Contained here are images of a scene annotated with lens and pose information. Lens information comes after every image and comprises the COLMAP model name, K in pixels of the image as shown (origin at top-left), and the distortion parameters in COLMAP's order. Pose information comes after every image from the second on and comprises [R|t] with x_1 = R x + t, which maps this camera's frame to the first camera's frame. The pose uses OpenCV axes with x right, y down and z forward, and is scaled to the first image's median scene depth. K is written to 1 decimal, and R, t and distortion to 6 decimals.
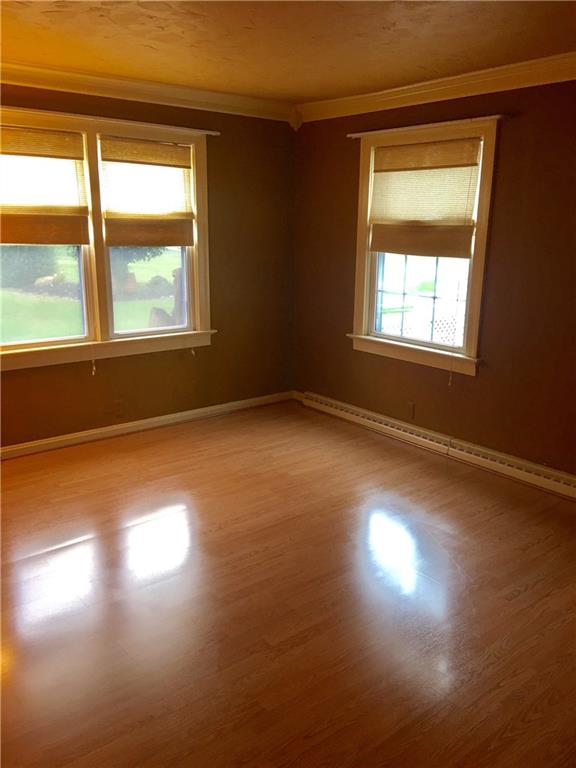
lens RADIAL K [[648.9, 0, 288.0], [0, 648.9, 384.0], [0, 0, 1]] dist [0.088928, -0.143858]
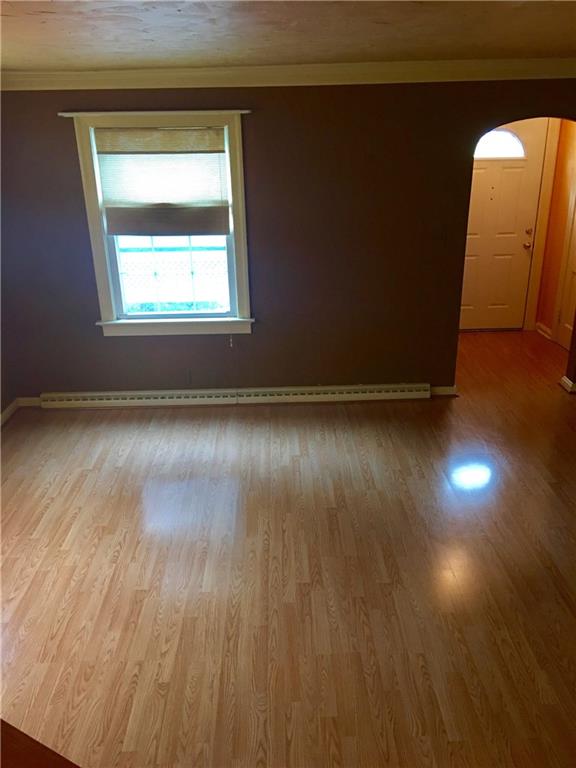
lens RADIAL K [[587.0, 0, 288.0], [0, 587.0, 372.9], [0, 0, 1]] dist [0.237109, -0.360981]
pose [[0.638473, -0.248446, 0.728441, -0.469907], [0.224948, 0.965376, 0.132091, -0.067399], [-0.736037, 0.079525, 0.672254, 0.216517]]
